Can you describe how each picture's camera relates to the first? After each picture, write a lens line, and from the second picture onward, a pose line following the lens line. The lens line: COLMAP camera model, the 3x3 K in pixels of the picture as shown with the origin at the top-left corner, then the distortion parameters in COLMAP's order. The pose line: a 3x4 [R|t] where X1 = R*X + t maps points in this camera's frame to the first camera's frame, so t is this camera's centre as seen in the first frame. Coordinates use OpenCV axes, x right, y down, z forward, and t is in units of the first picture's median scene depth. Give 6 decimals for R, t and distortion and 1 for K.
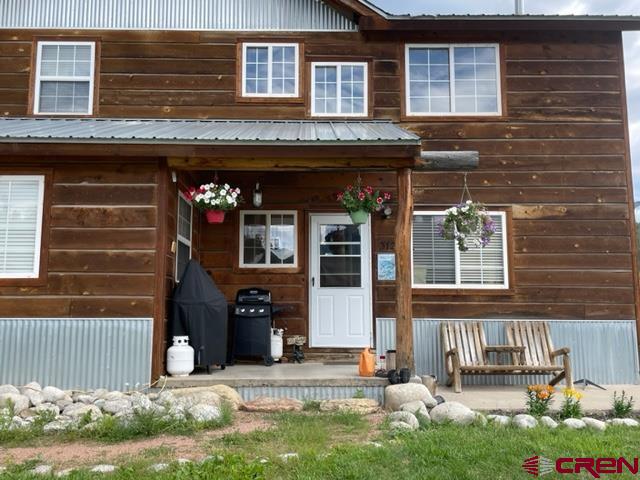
lens RADIAL K [[571.5, 0, 315.0], [0, 571.5, 241.9], [0, 0, 1]] dist [0.058855, -0.031453]
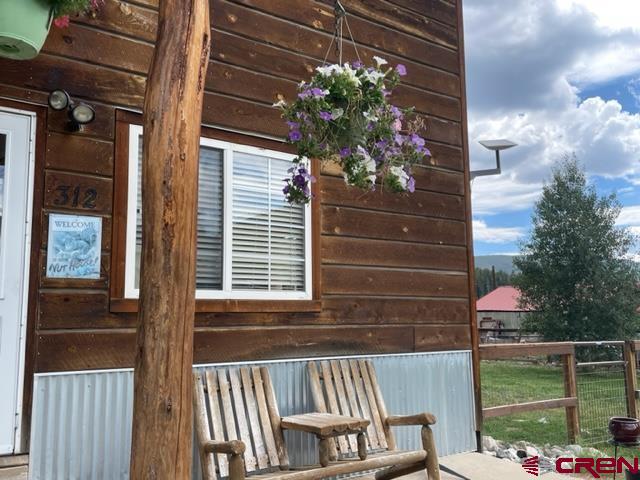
lens RADIAL K [[571.5, 0, 312.0], [0, 571.5, 246.8], [0, 0, 1]] dist [0.058855, -0.031453]
pose [[0.836698, 0.057574, 0.544630, 0.043114], [-0.059645, 0.998123, -0.013883, 0.039120], [-0.544407, -0.020869, 0.838562, 0.551139]]
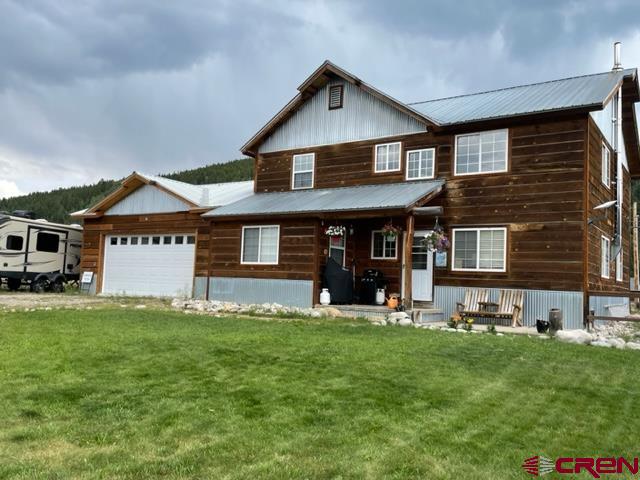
lens RADIAL K [[571.5, 0, 322.3], [0, 571.5, 239.5], [0, 0, 1]] dist [0.058855, -0.031453]
pose [[0.824202, -0.014230, -0.566118, 0.870547], [0.035794, 0.998994, 0.027002, -0.085129], [0.565164, -0.042519, 0.823882, -0.768767]]
